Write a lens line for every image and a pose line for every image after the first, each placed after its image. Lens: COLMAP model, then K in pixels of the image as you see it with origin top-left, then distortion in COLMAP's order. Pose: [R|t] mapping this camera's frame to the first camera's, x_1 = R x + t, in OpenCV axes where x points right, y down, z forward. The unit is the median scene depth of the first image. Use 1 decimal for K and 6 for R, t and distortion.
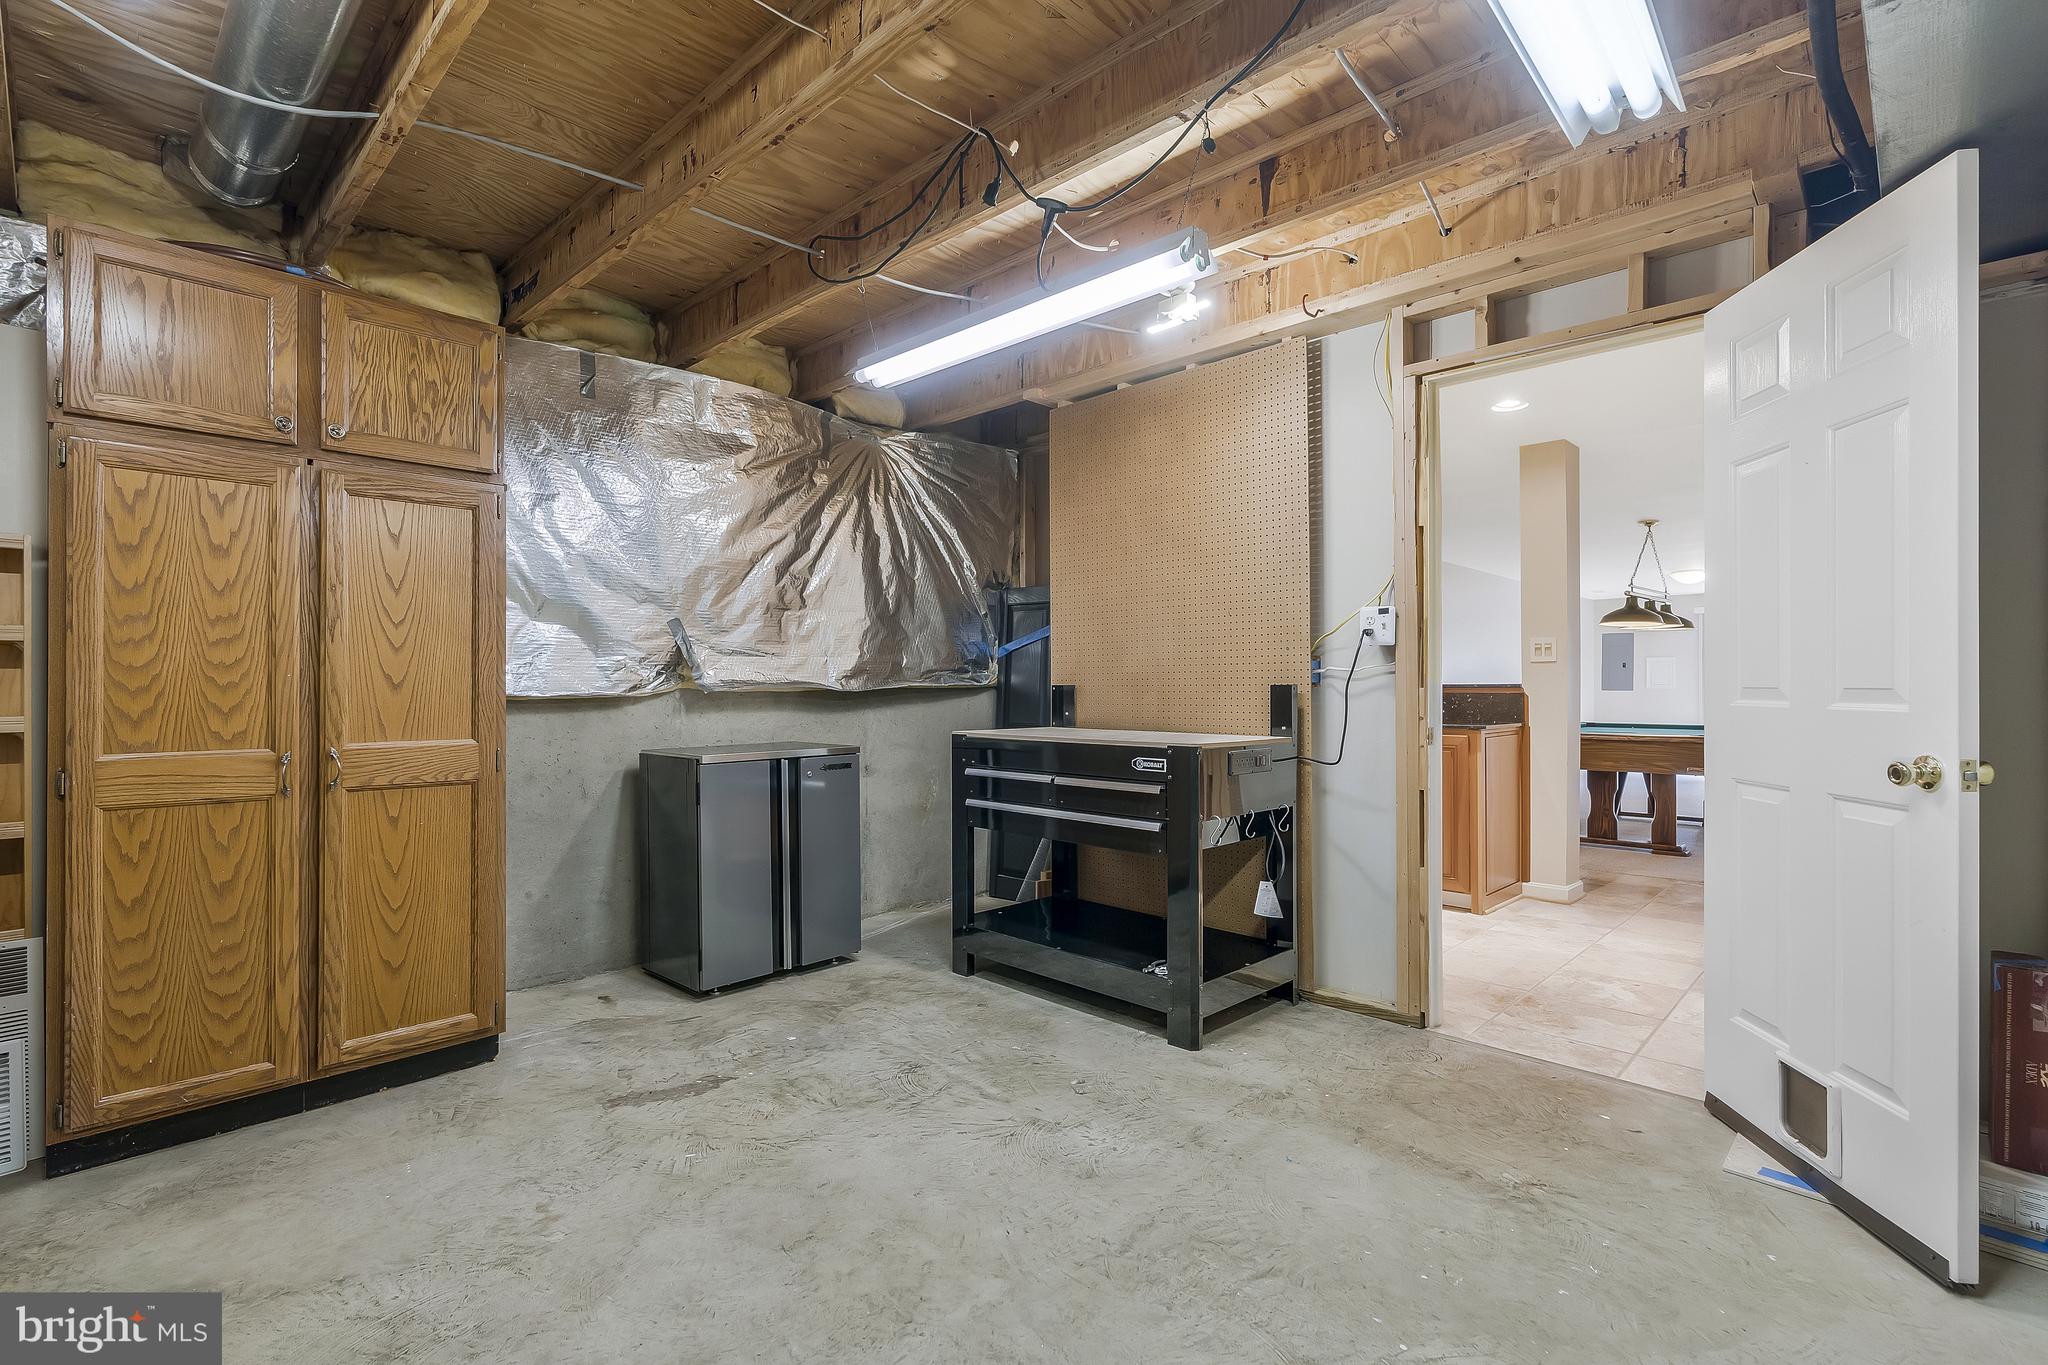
lens RADIAL K [[948.2, 0, 1030.5], [0, 948.2, 696.3], [0, 0, 1]] dist [-0.007876, 0.000313]
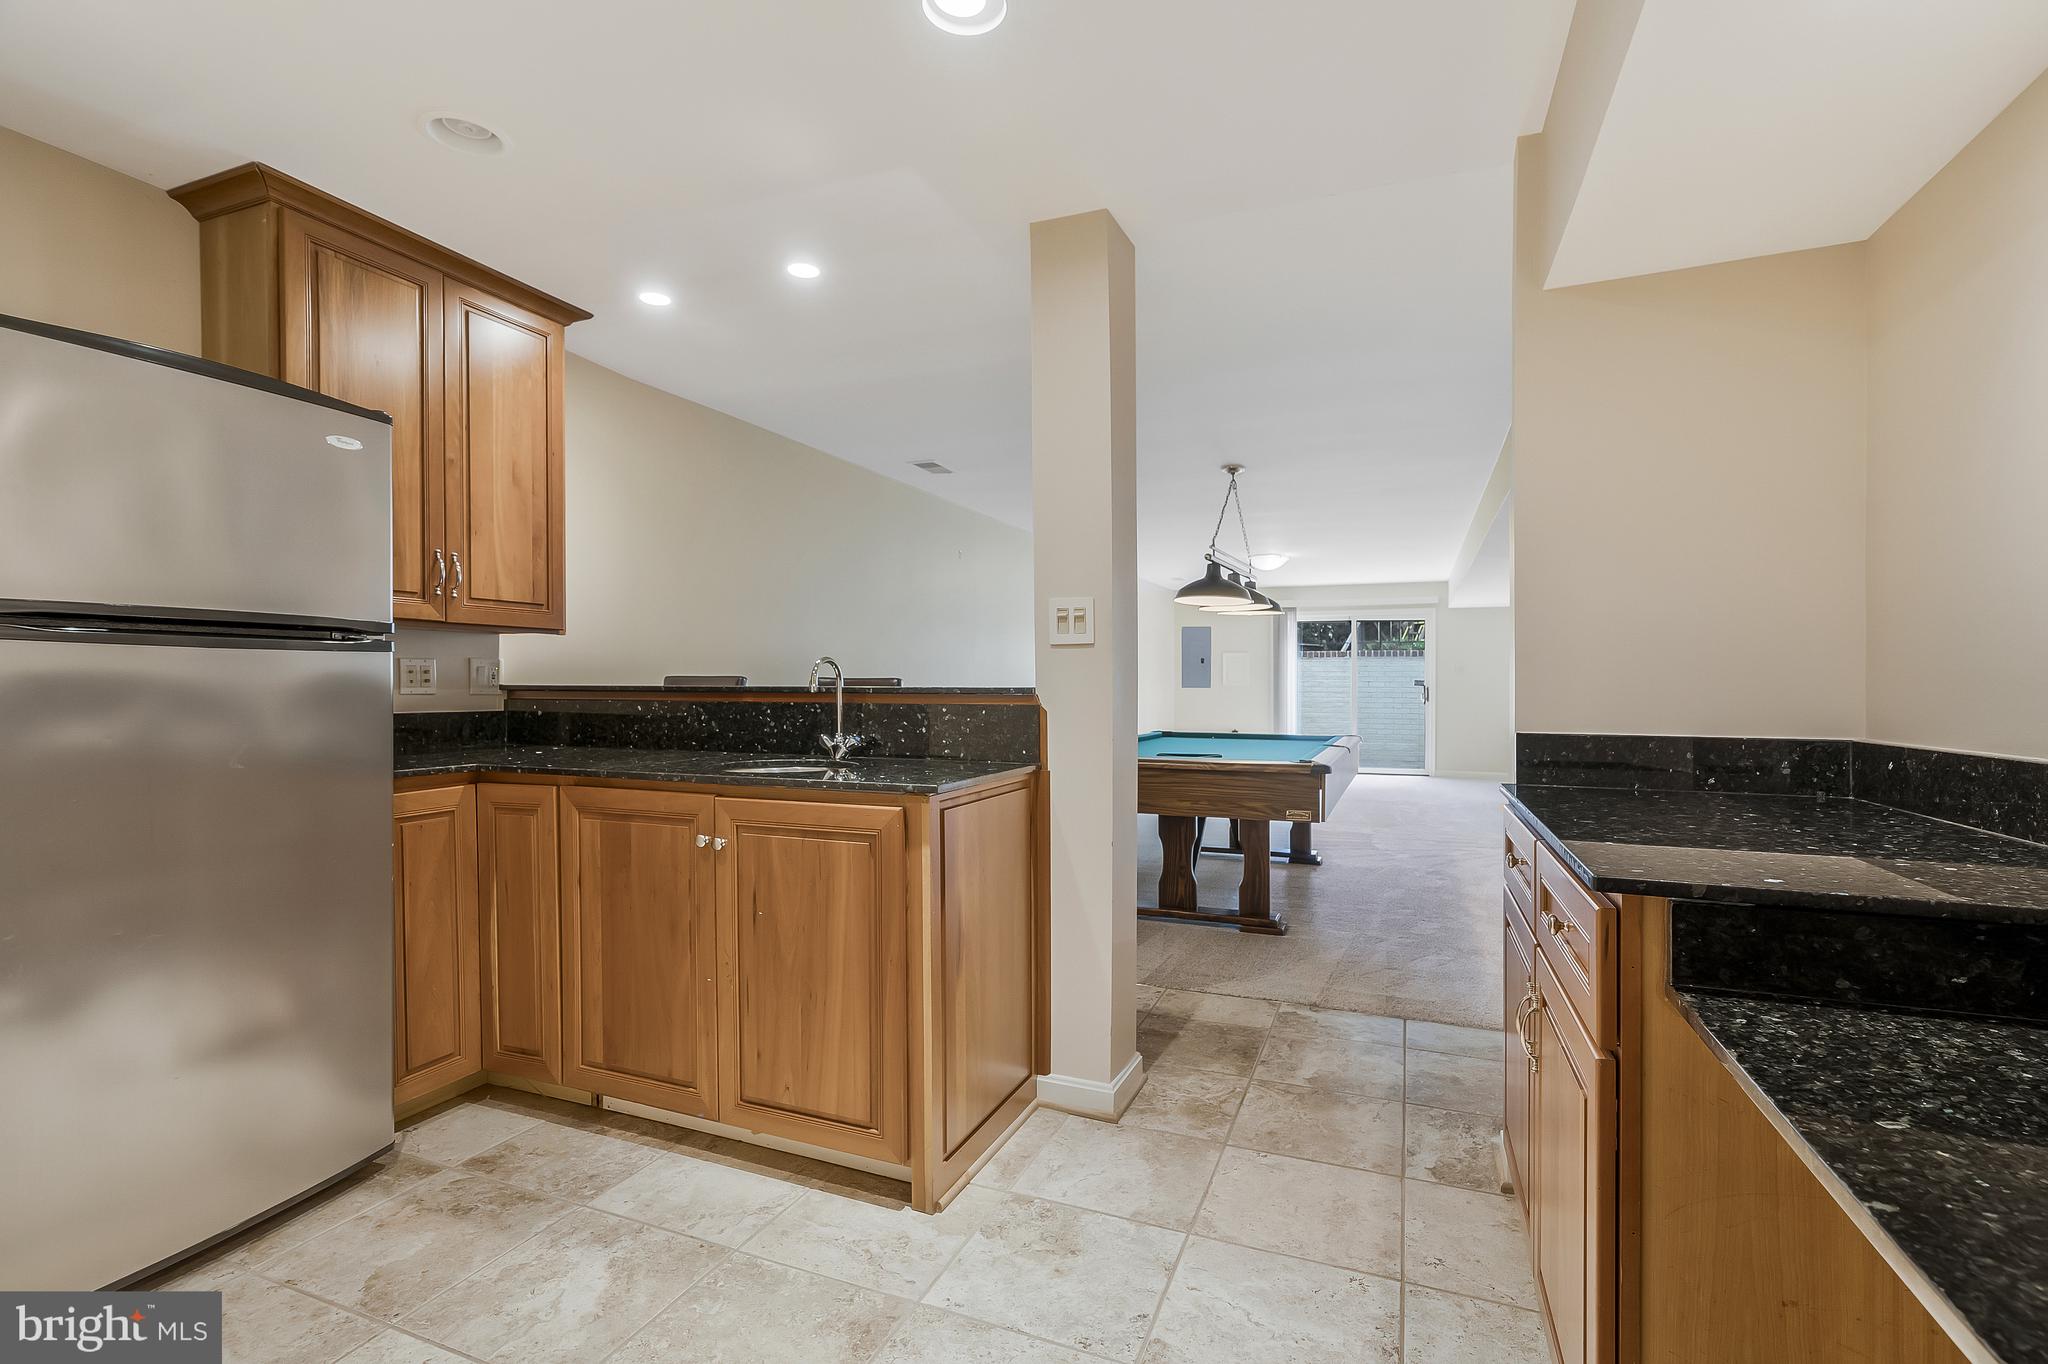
lens RADIAL K [[948.2, 0, 1030.5], [0, 948.2, 695.8], [0, 0, 1]] dist [-0.007876, 0.000313]
pose [[0.926612, -0.002437, 0.376012, 0.598129], [0.000133, 0.999981, 0.006154, -0.022345], [-0.376020, -0.005652, 0.926594, 0.973719]]
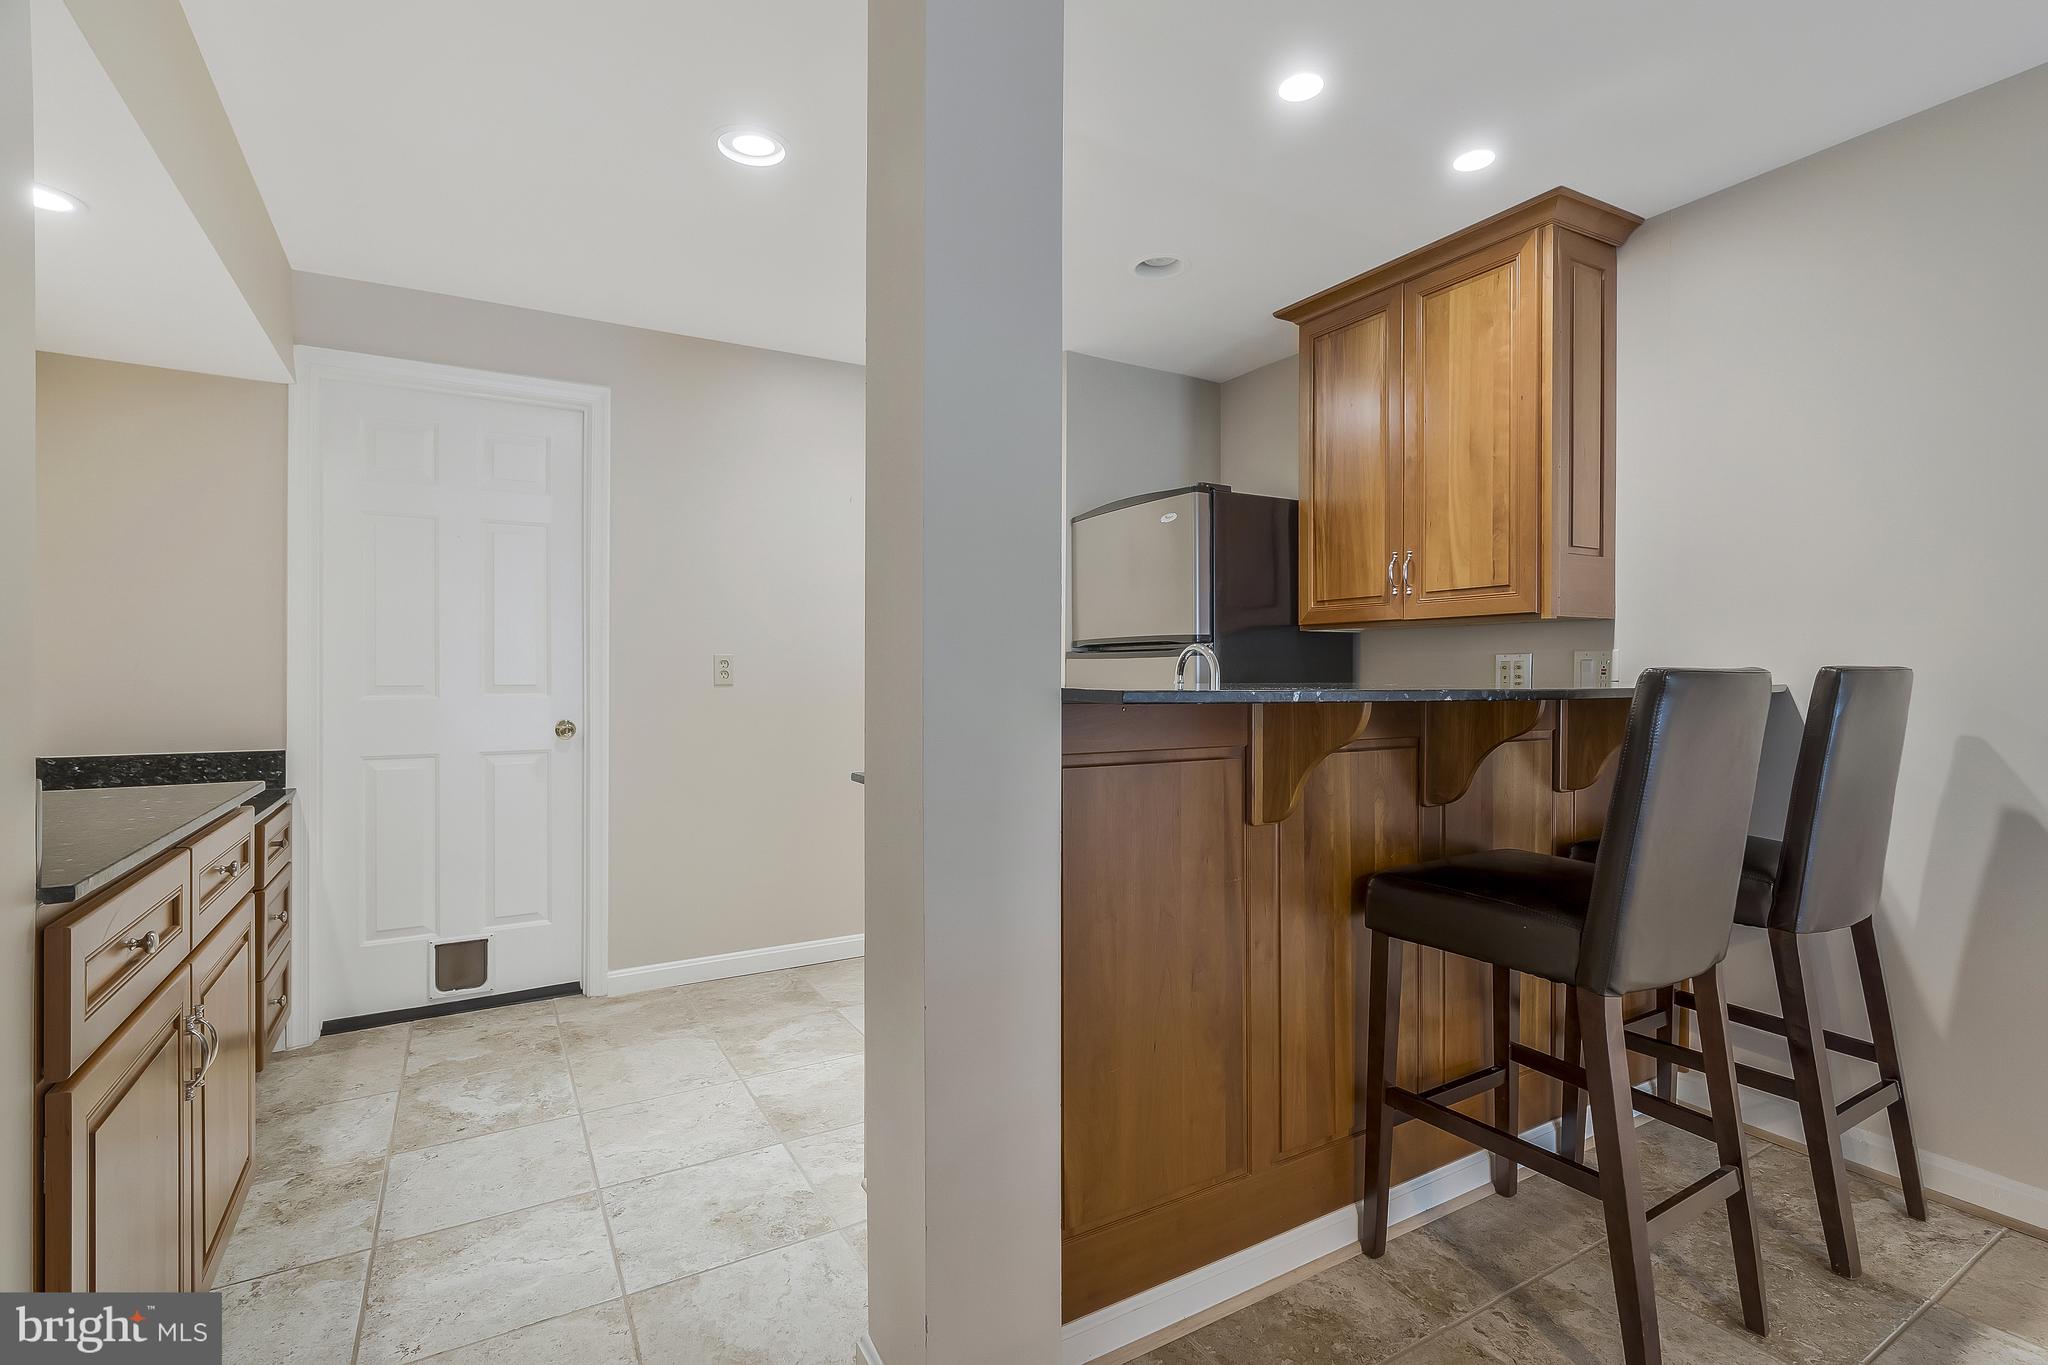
lens RADIAL K [[948.2, 0, 1030.5], [0, 948.2, 696.3], [0, 0, 1]] dist [-0.007876, 0.000313]
pose [[-0.273118, 0.017149, -0.961828, 1.535012], [-0.008745, 0.999756, 0.020308, -0.027853], [0.961941, 0.013957, -0.272901, 2.053509]]
